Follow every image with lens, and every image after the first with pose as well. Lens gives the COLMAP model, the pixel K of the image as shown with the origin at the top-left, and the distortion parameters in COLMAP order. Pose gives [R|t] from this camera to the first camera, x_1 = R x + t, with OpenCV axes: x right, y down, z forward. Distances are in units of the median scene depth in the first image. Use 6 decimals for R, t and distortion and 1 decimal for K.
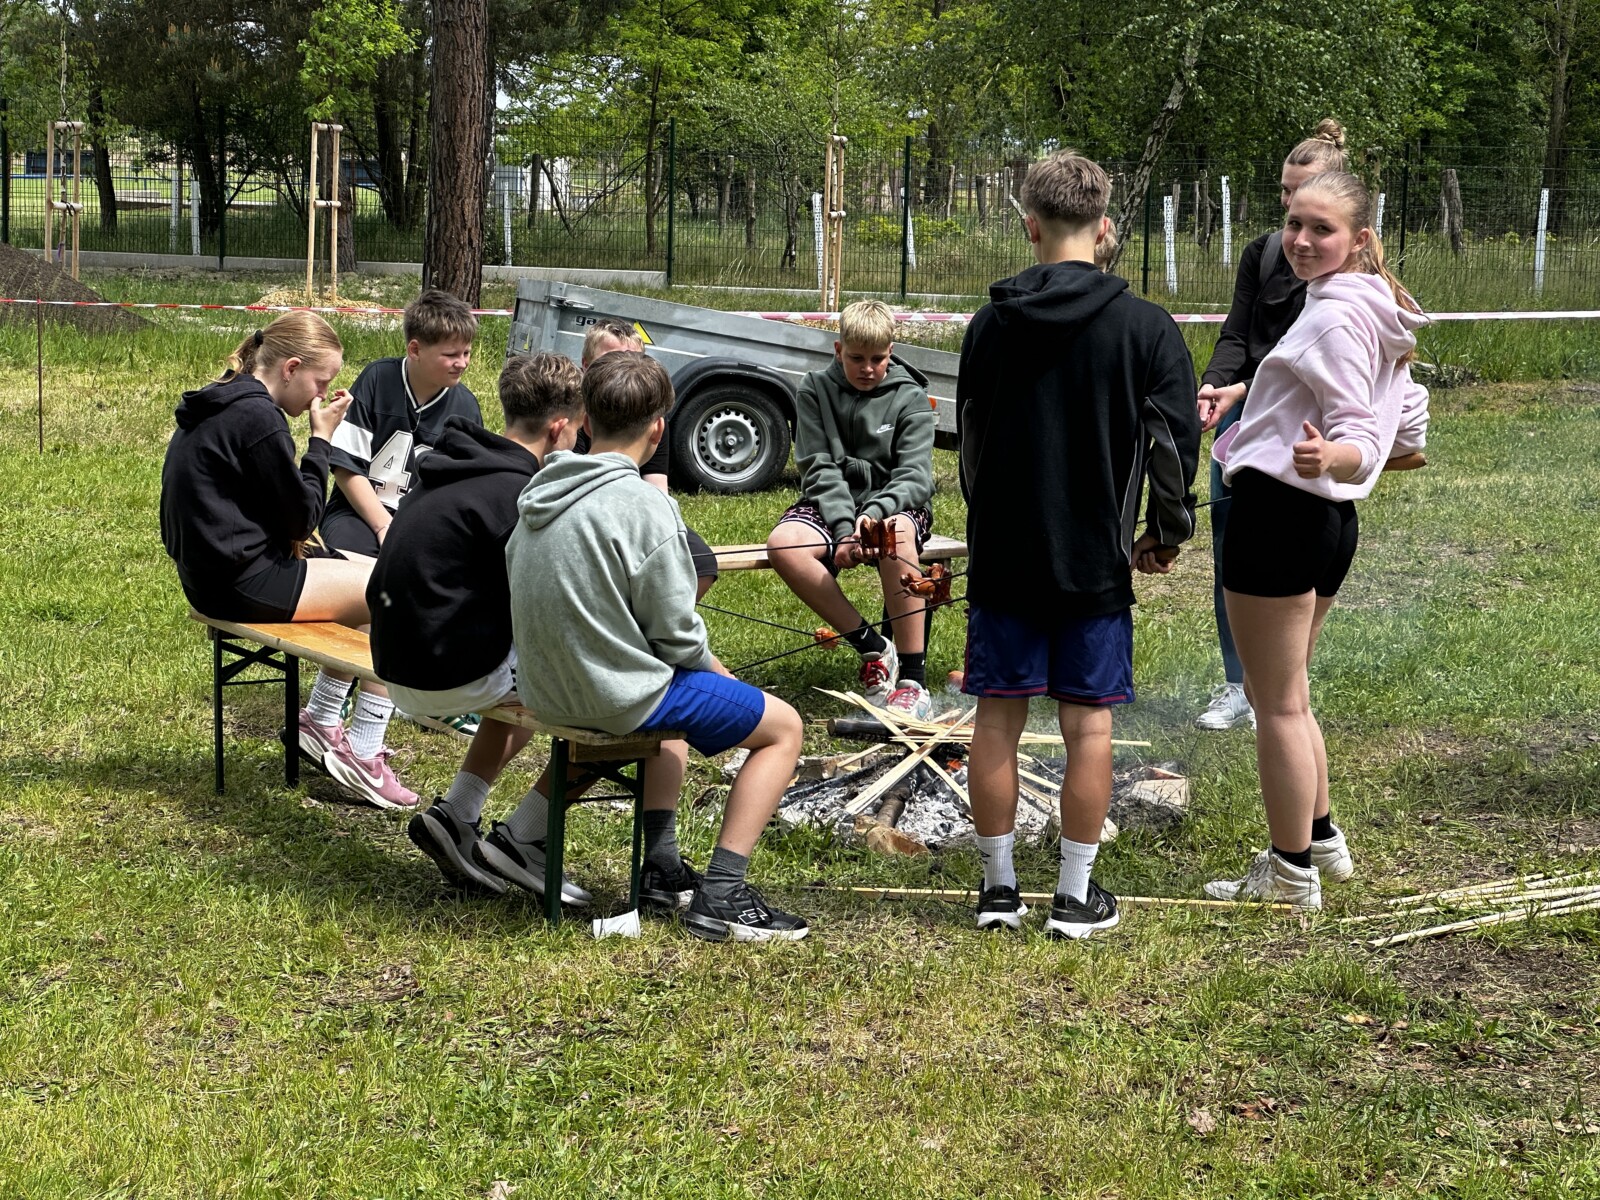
lens RADIAL K [[3552.7, 0, 800.0], [0, 3552.7, 600.0], [0, 0, 1]] dist [0.065002, 0.421328]
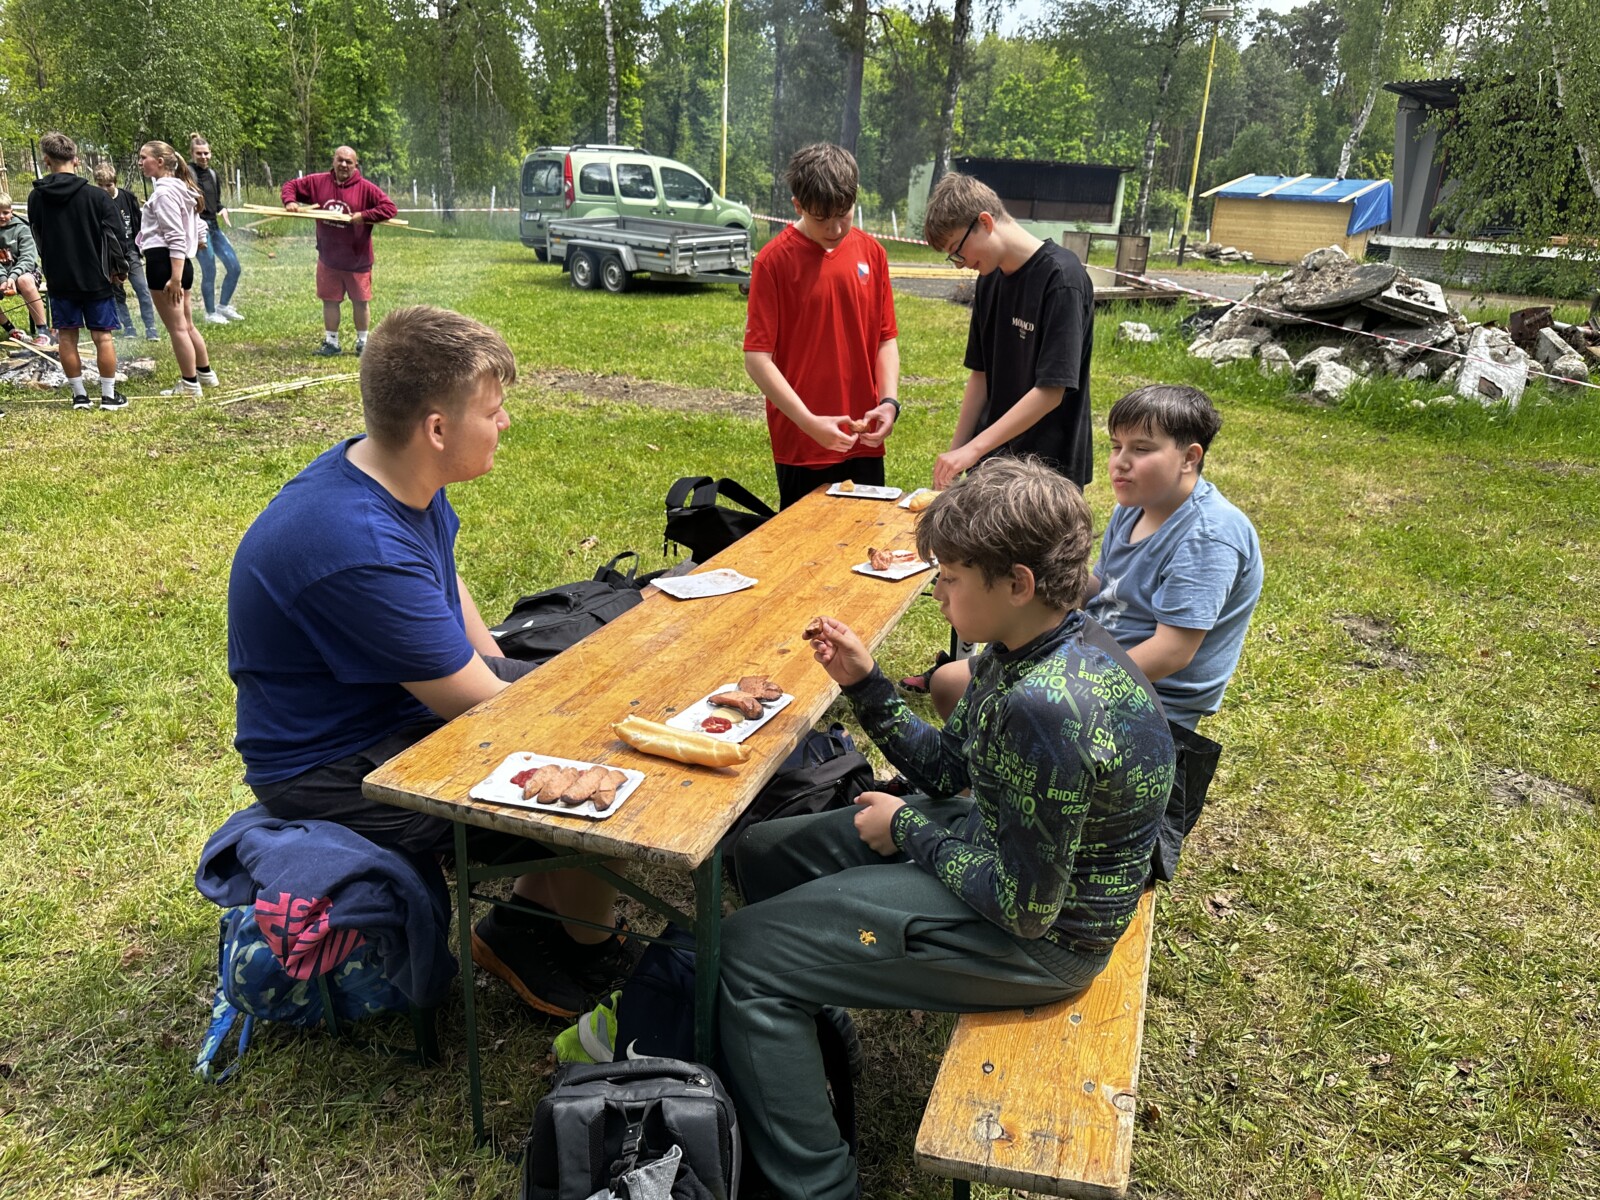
lens RADIAL K [[1104.1, 0, 808.8], [0, 1104.1, 589.7], [0, 0, 1]] dist [-0.004458, -0.009063]
pose [[0.819506, -0.164501, 0.548953, 0.023908], [0.027215, 0.968006, 0.249448, 0.024855], [-0.572424, -0.189484, 0.797764, -0.114815]]
